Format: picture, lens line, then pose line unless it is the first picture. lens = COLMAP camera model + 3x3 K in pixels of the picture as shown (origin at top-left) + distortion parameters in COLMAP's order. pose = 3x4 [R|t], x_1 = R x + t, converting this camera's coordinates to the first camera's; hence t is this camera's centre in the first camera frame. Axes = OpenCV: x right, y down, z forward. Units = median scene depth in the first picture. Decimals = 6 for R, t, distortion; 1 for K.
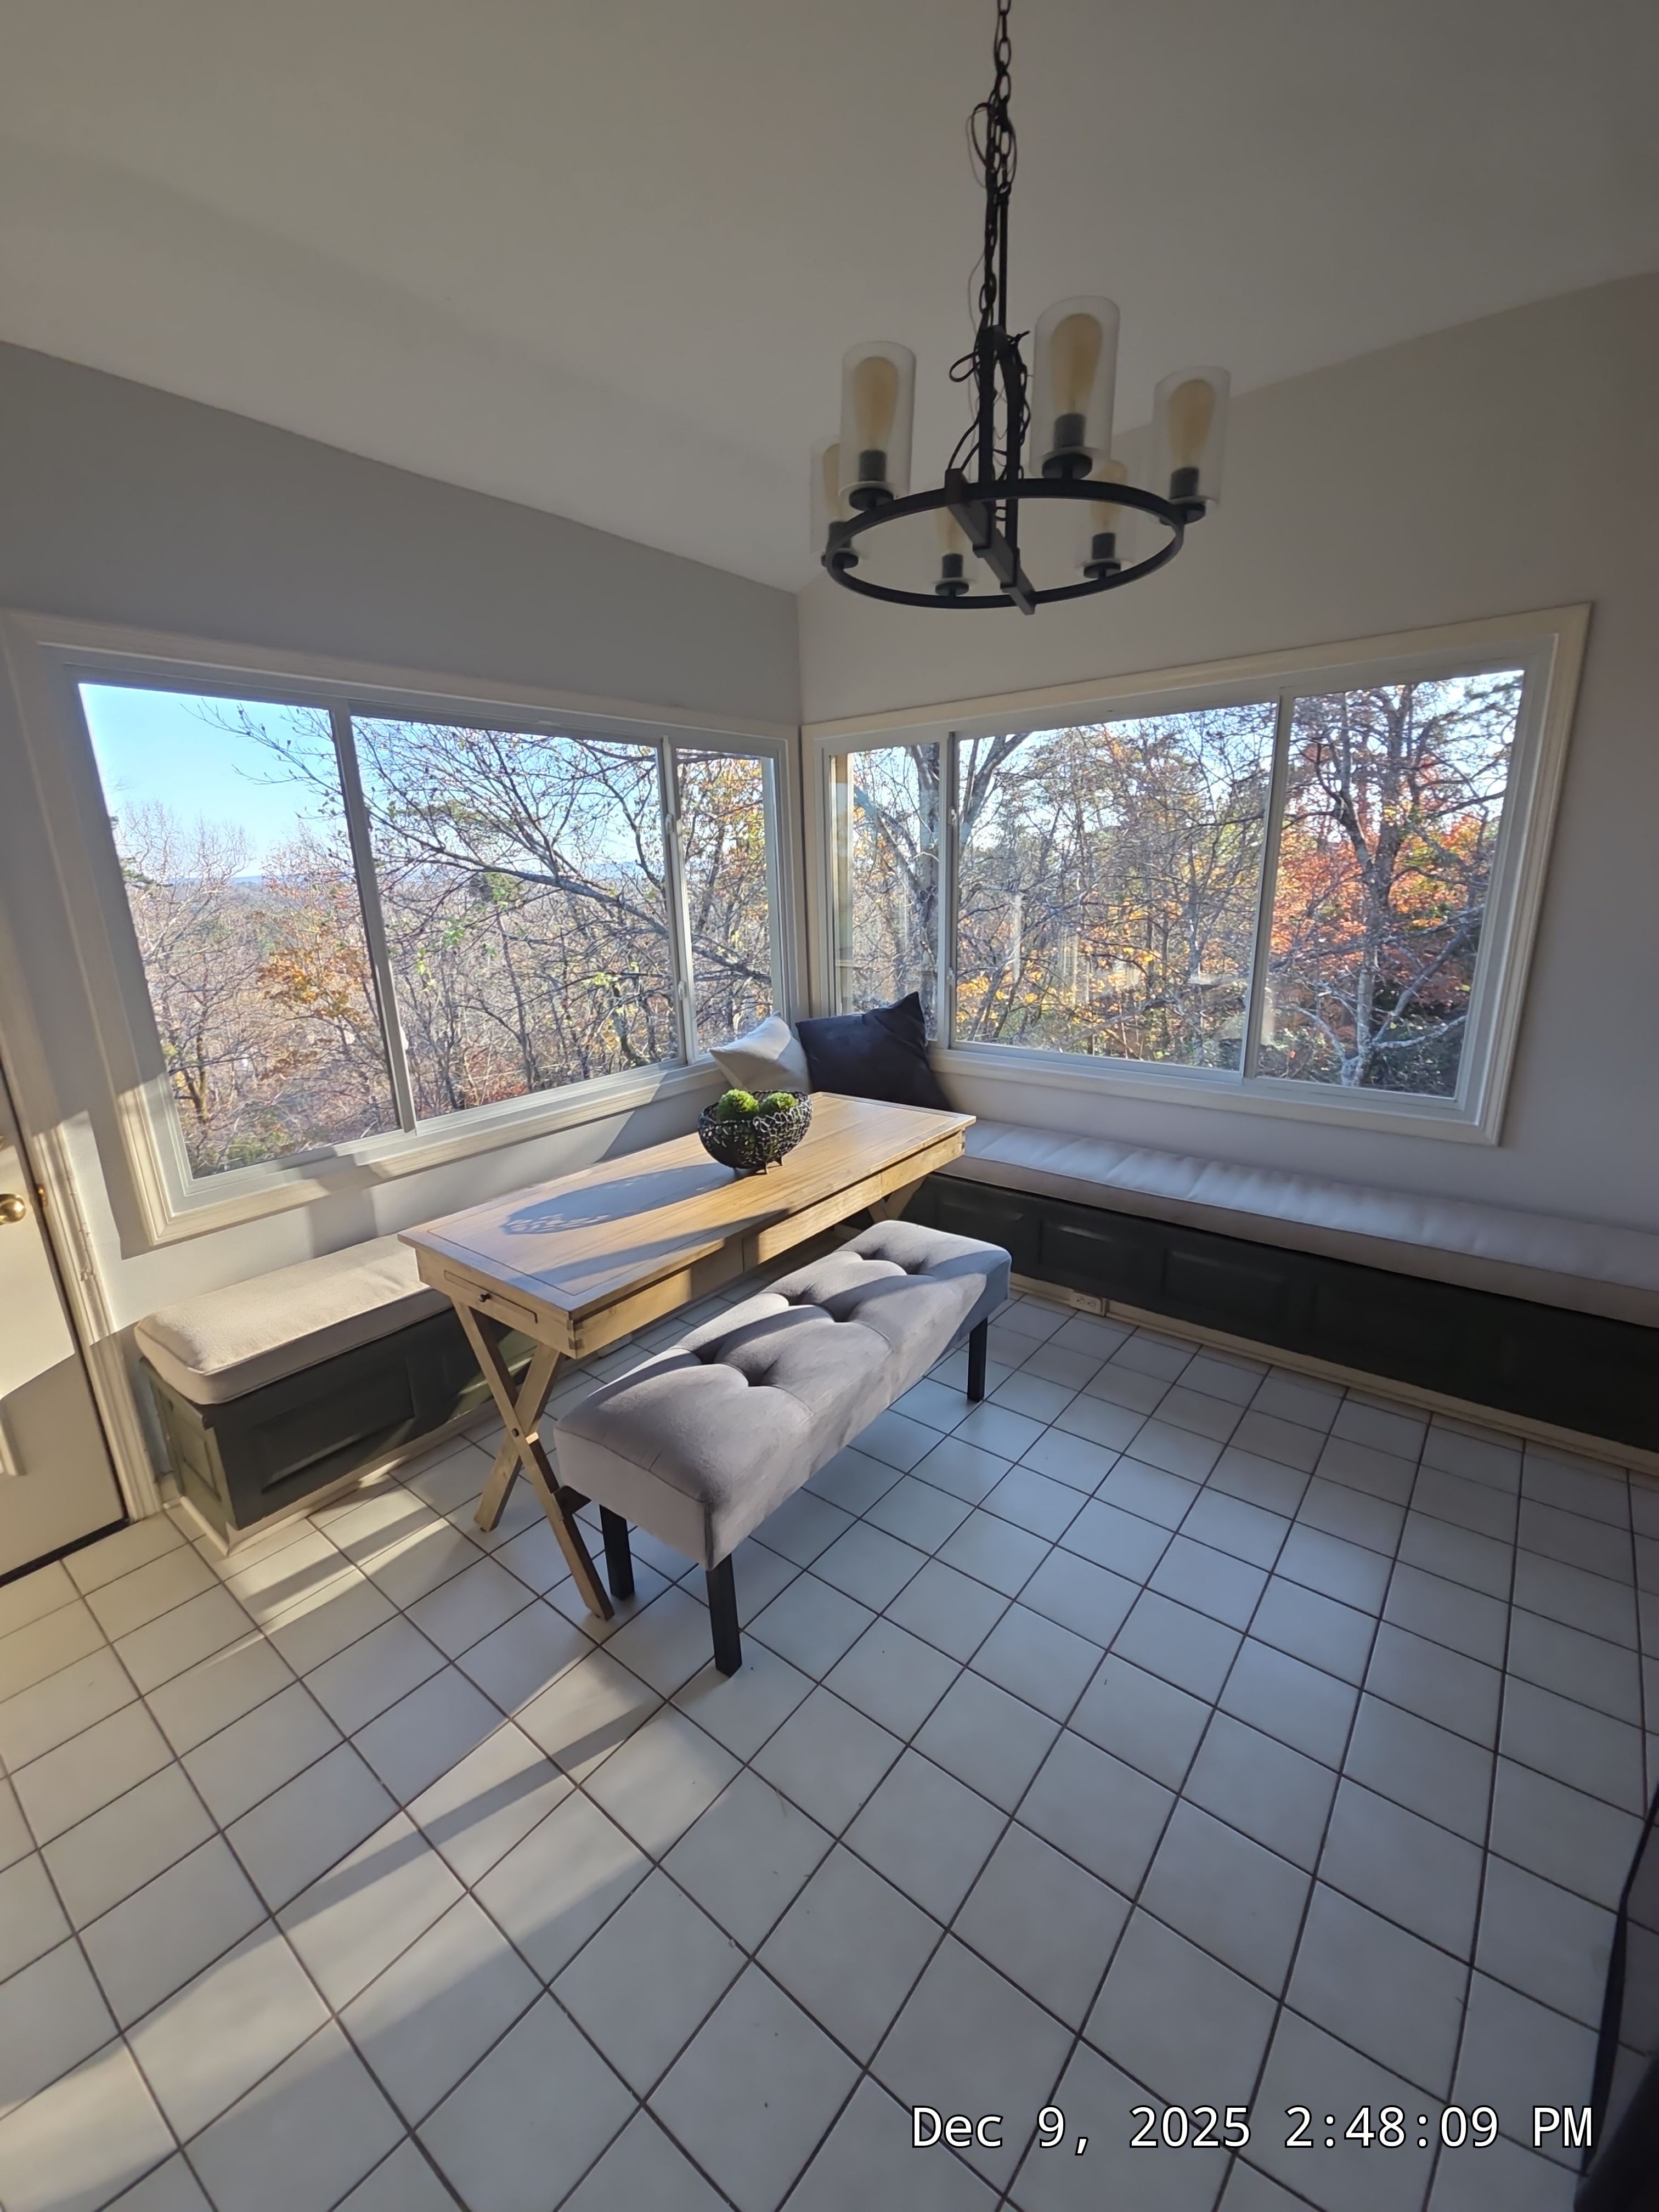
lens RADIAL K [[917.2, 0, 823.6], [0, 917.2, 1109.0], [0, 0, 1]] dist [0.011877, 0.000129]
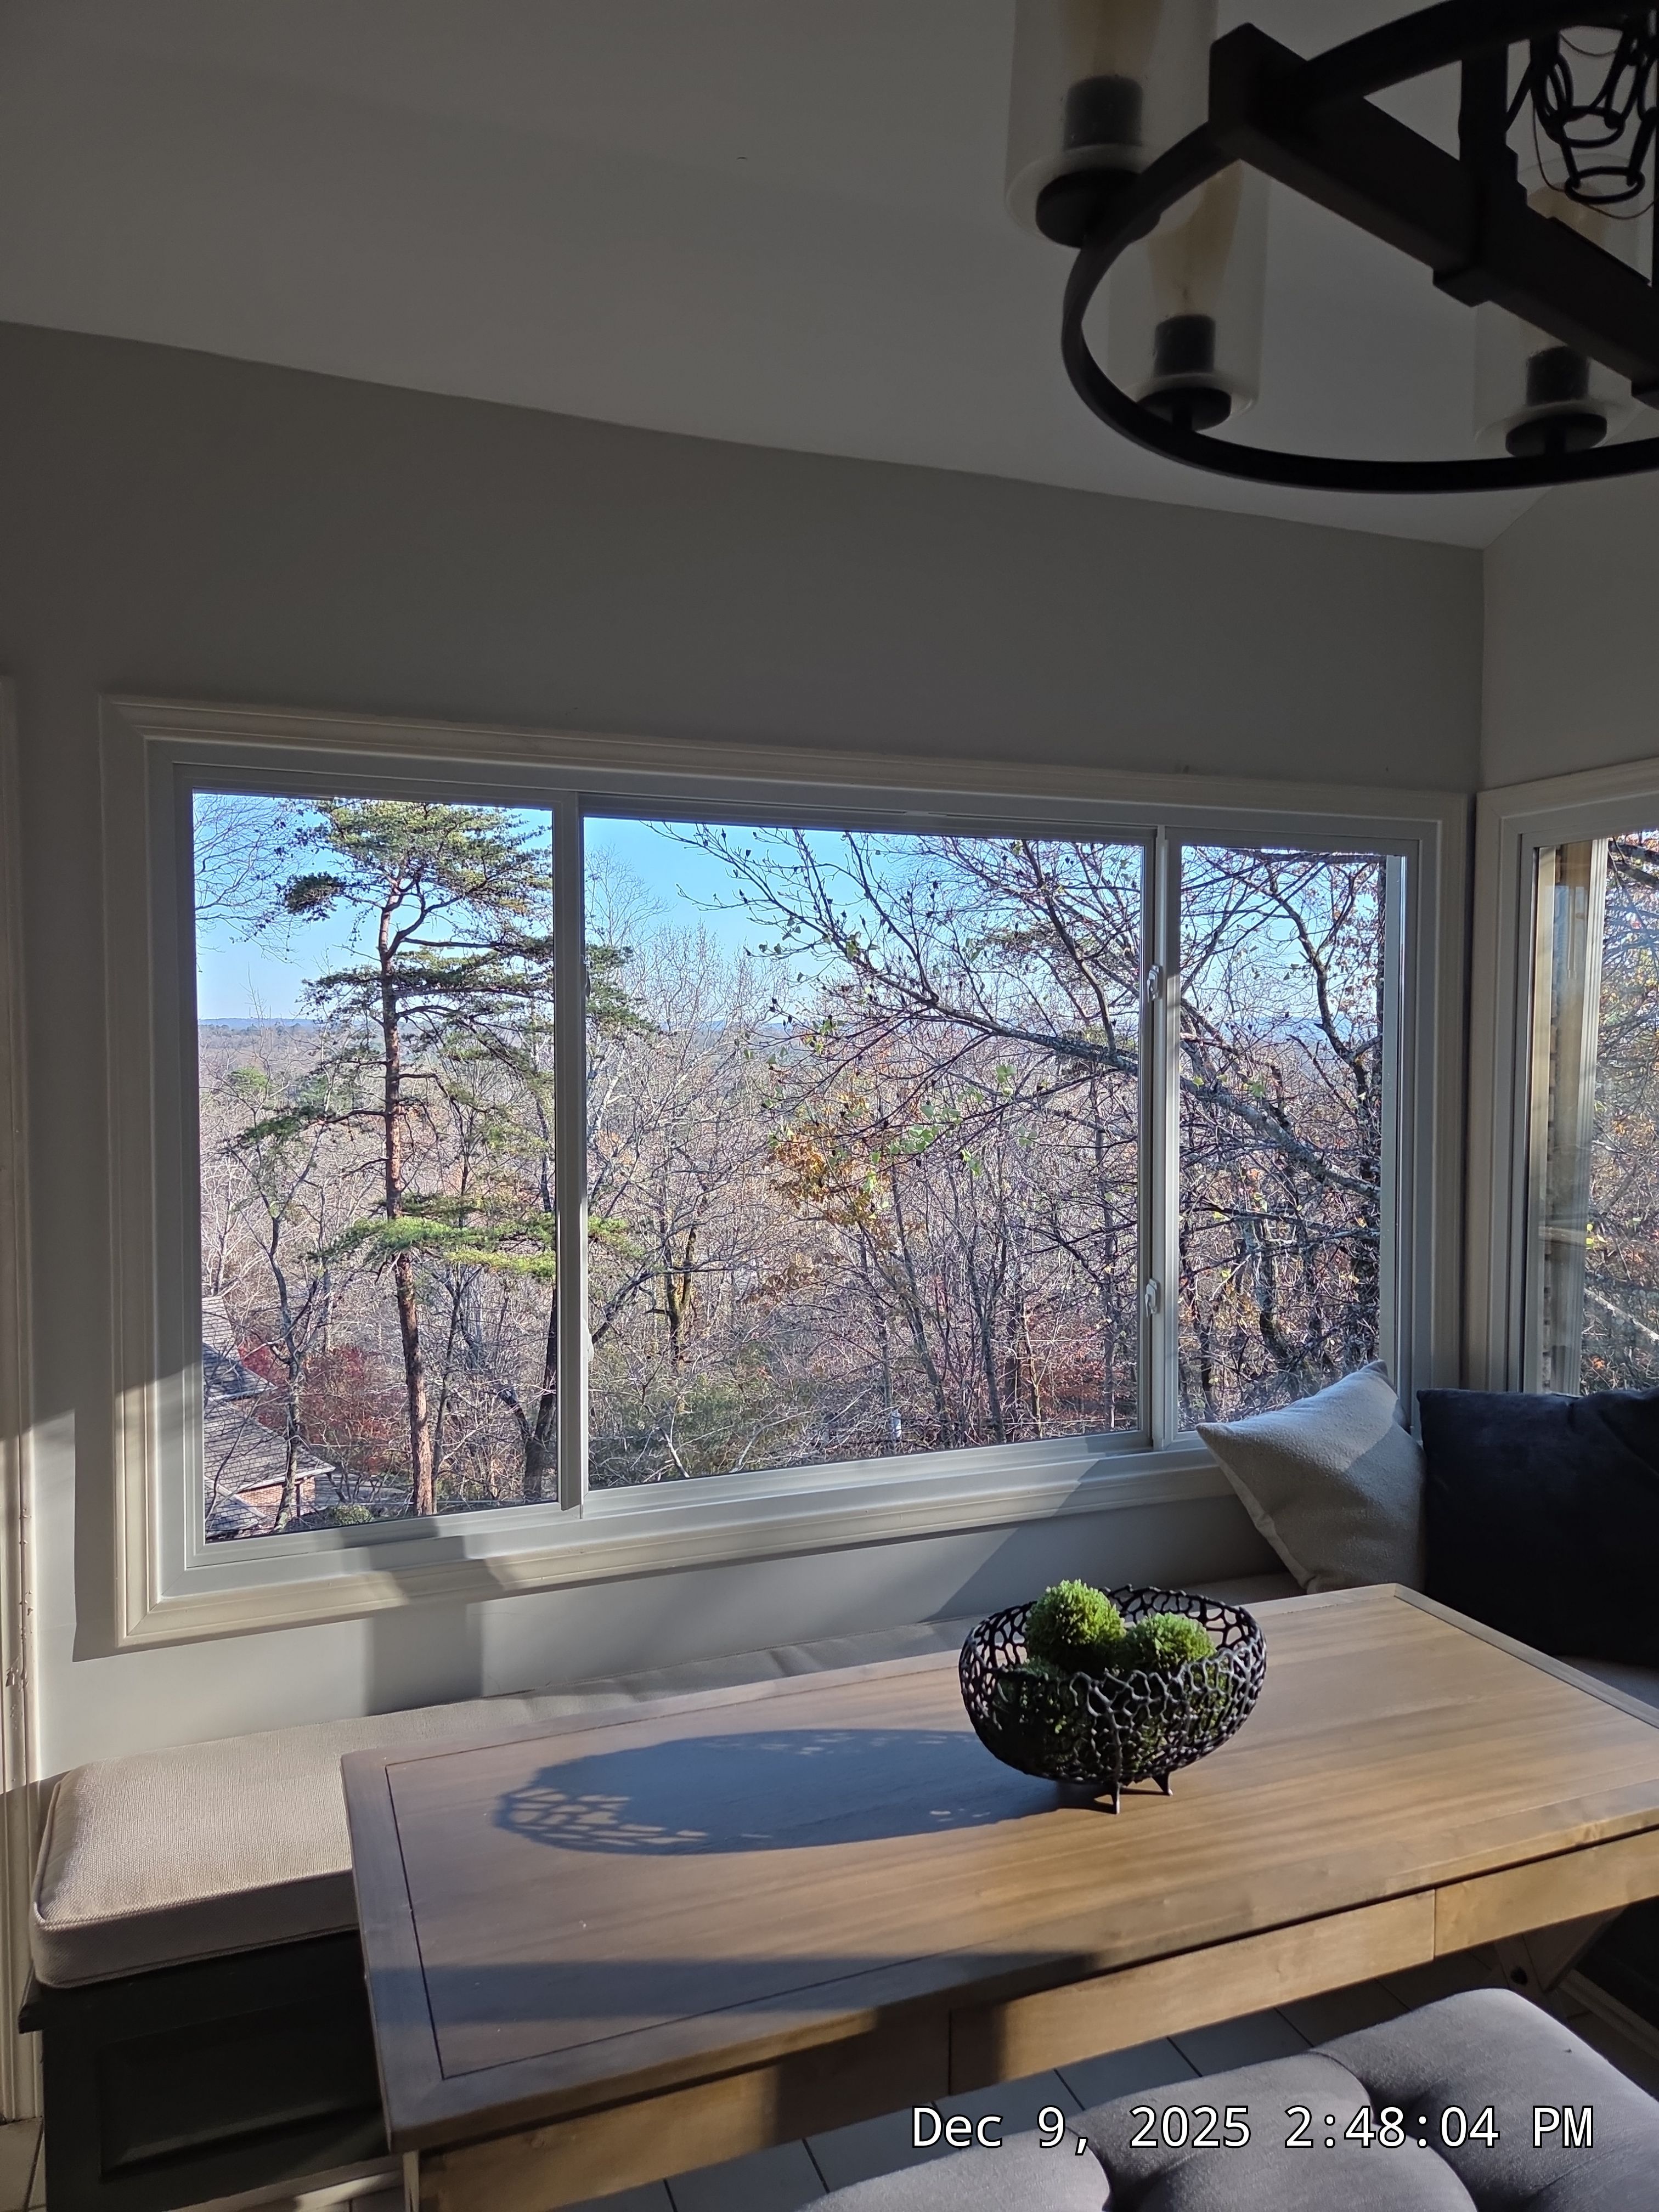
lens RADIAL K [[1484.8, 0, 815.0], [0, 1484.8, 1091.5], [0, 0, 1]] dist [0.094444, -0.100523]
pose [[0.856757, 0.054449, -0.512837, 0.133158], [-0.160063, 0.973378, -0.164058, -0.097394], [0.490252, 0.222644, 0.842664, 0.245861]]
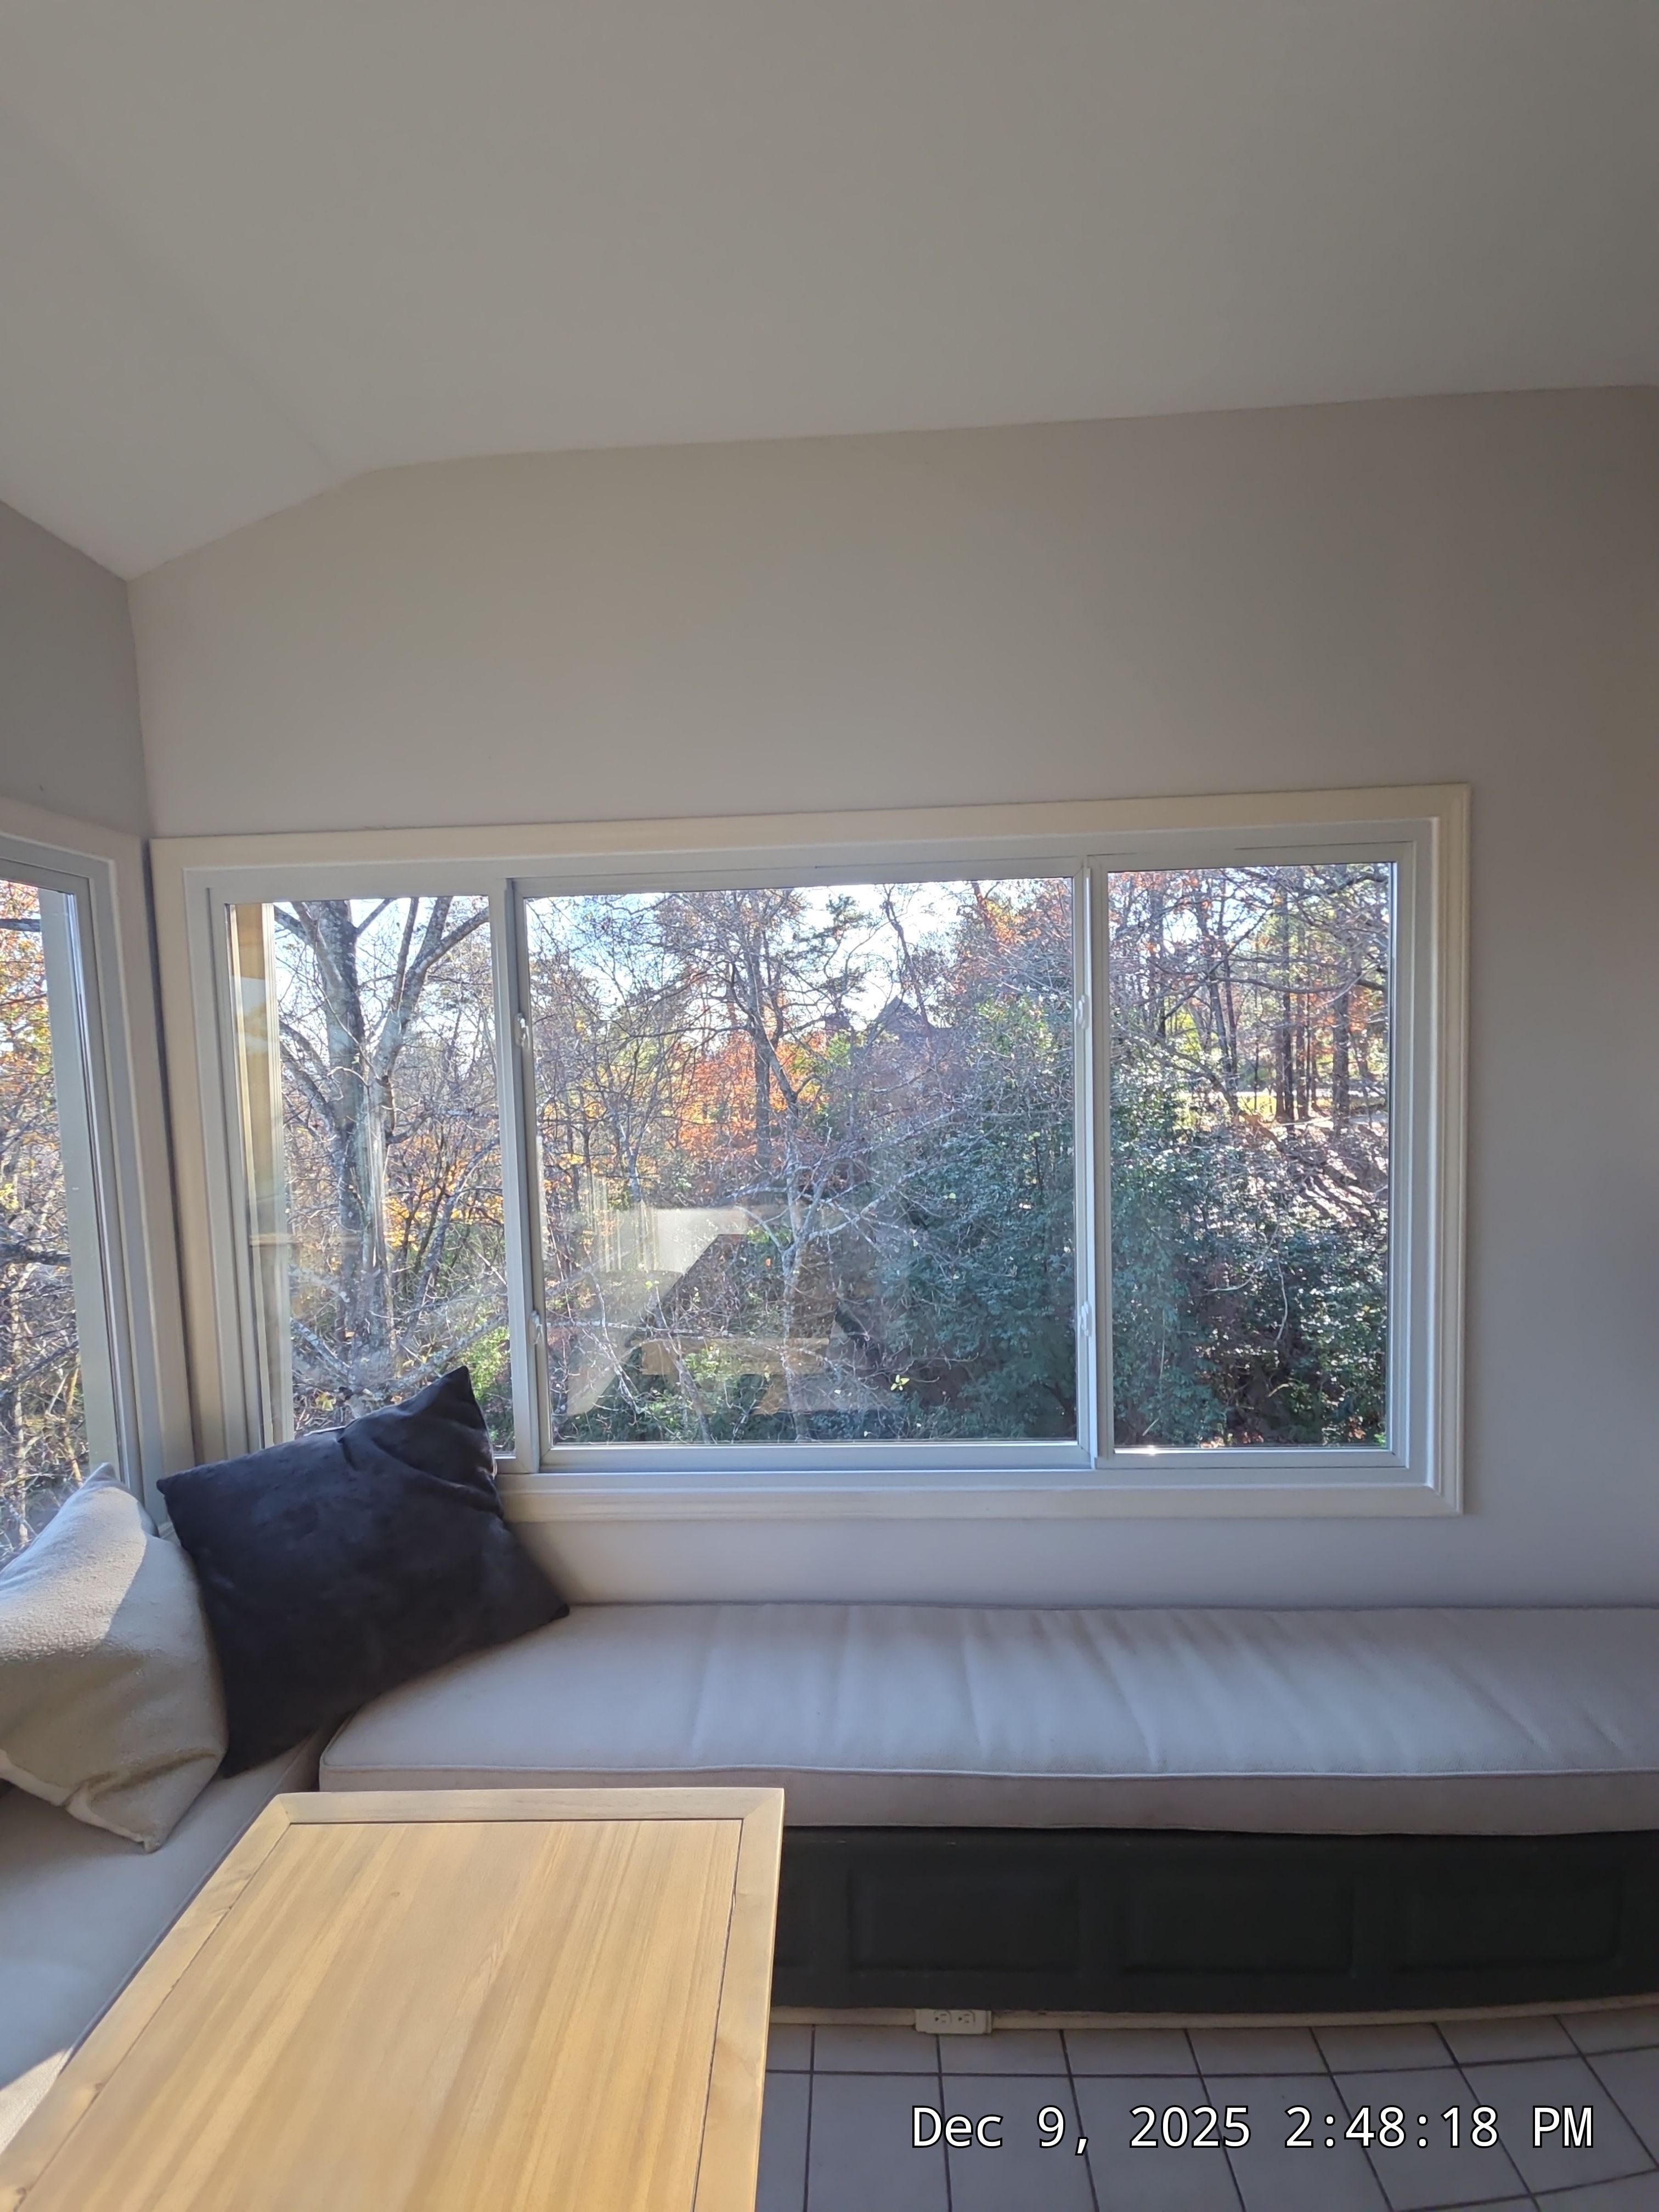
lens RADIAL K [[900.5, 0, 826.0], [0, 900.5, 1107.7], [0, 0, 1]] dist [0.006816, 0.000111]
pose [[0.803976, -0.033595, 0.593712, -0.035303], [0.159752, 0.973903, -0.161221, -0.211672], [-0.572801, 0.224465, 0.788362, 0.648183]]
